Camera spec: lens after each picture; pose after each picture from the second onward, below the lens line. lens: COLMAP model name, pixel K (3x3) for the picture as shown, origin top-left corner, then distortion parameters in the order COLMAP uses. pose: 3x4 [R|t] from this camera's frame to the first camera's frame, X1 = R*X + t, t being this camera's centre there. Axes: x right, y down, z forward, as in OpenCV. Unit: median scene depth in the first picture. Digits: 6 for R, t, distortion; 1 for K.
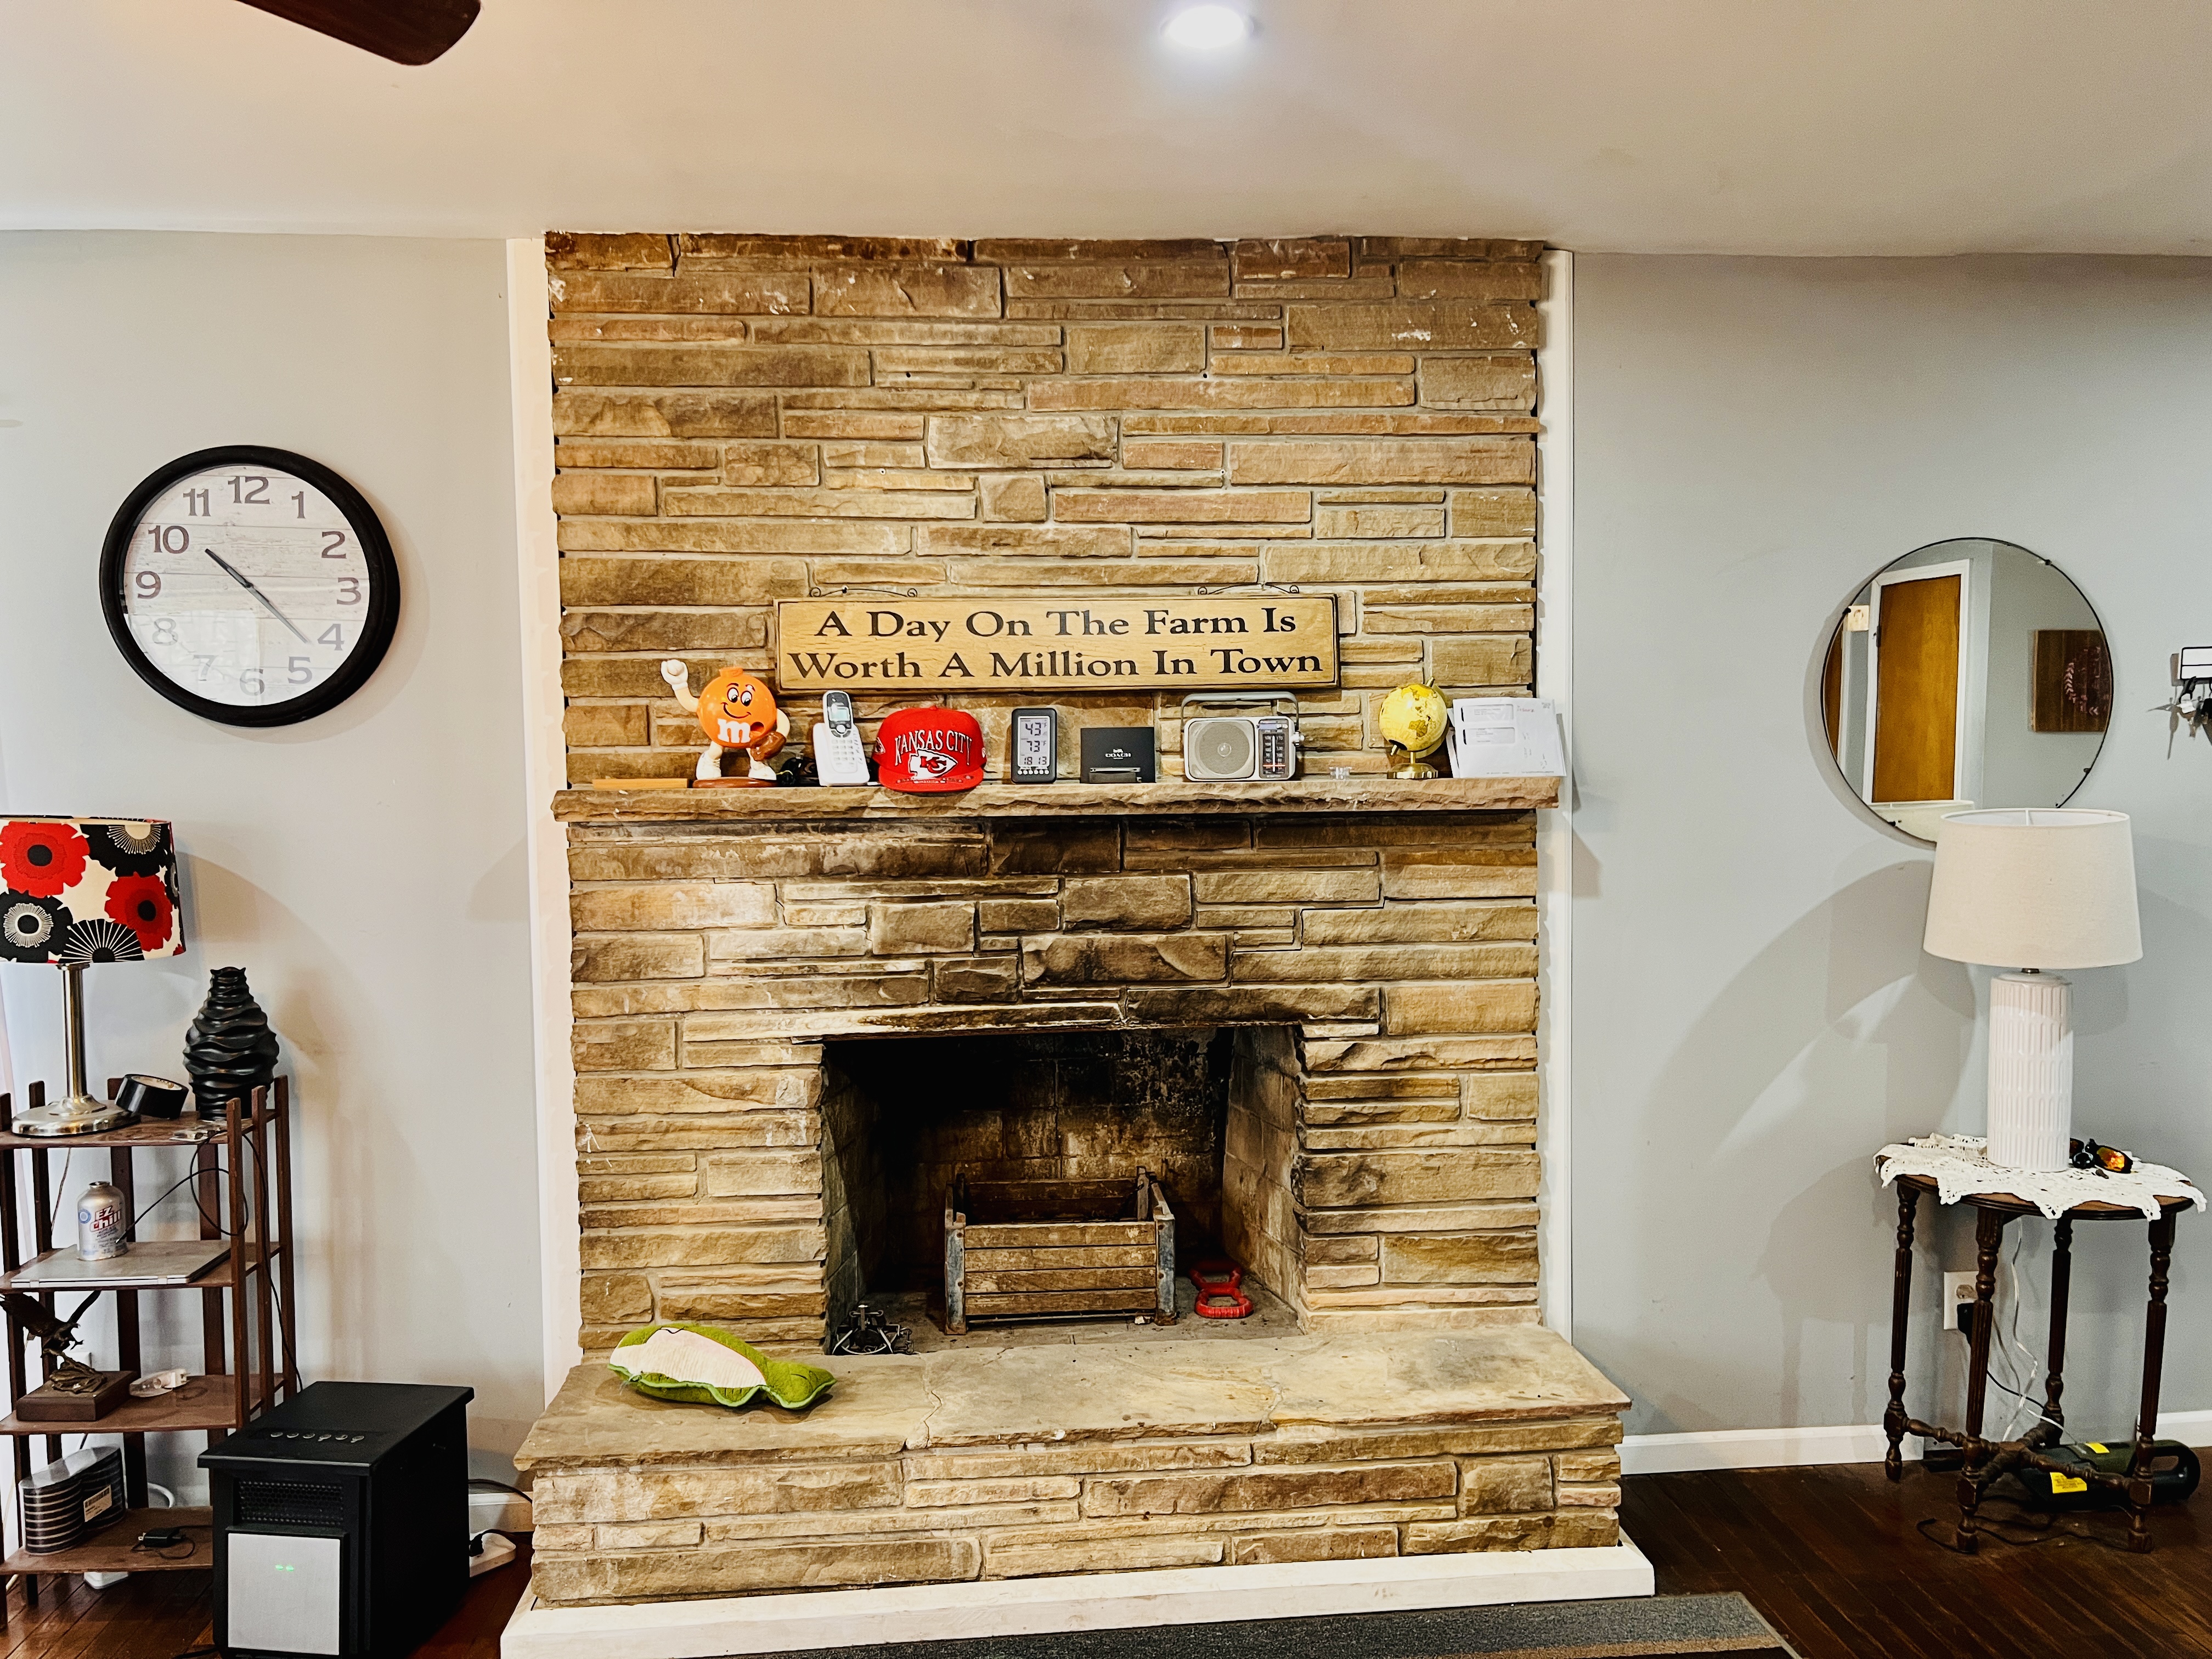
lens RADIAL K [[1687.4, 0, 1092.2], [0, 1687.4, 836.2], [0, 0, 1]] dist [0.087294, -0.090592]
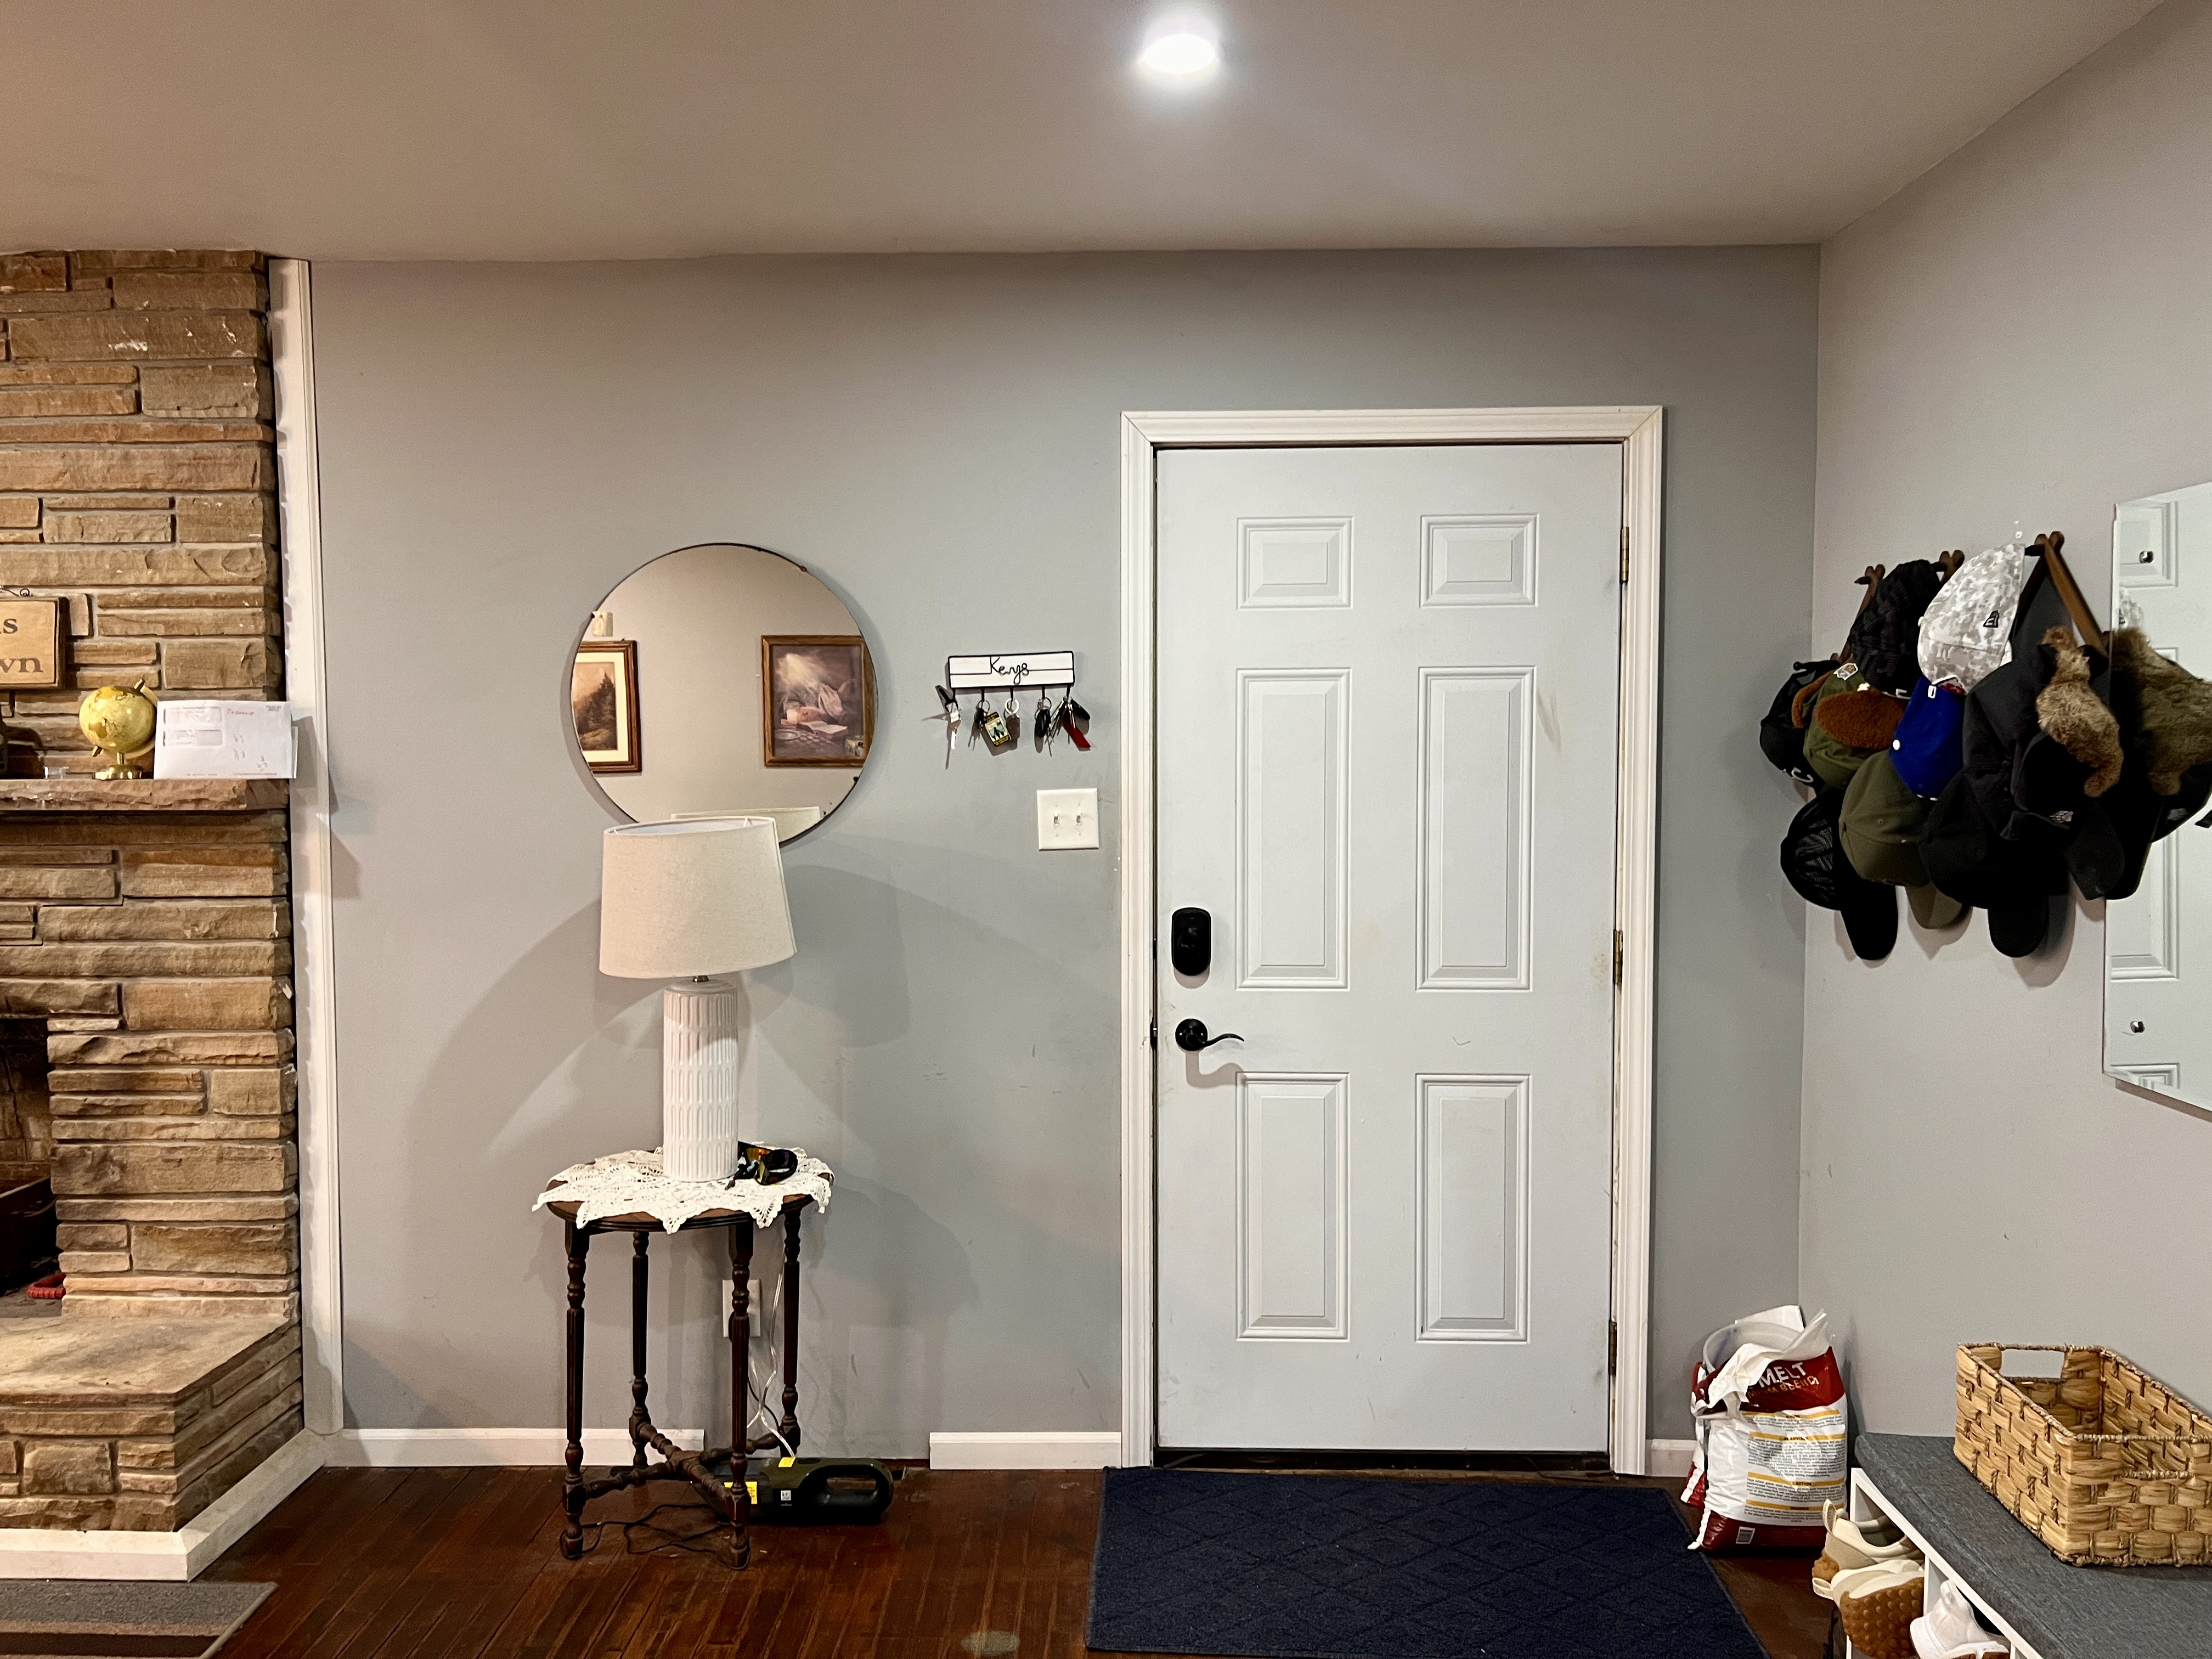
lens RADIAL K [[1687.4, 0, 1091.2], [0, 1687.4, 835.2], [0, 0, 1]] dist [0.087294, -0.090592]
pose [[0.990931, 0.014685, -0.133566, 0.891740], [-0.013792, 0.999876, 0.007611, -0.015845], [0.133661, -0.005700, 0.991011, 0.050942]]
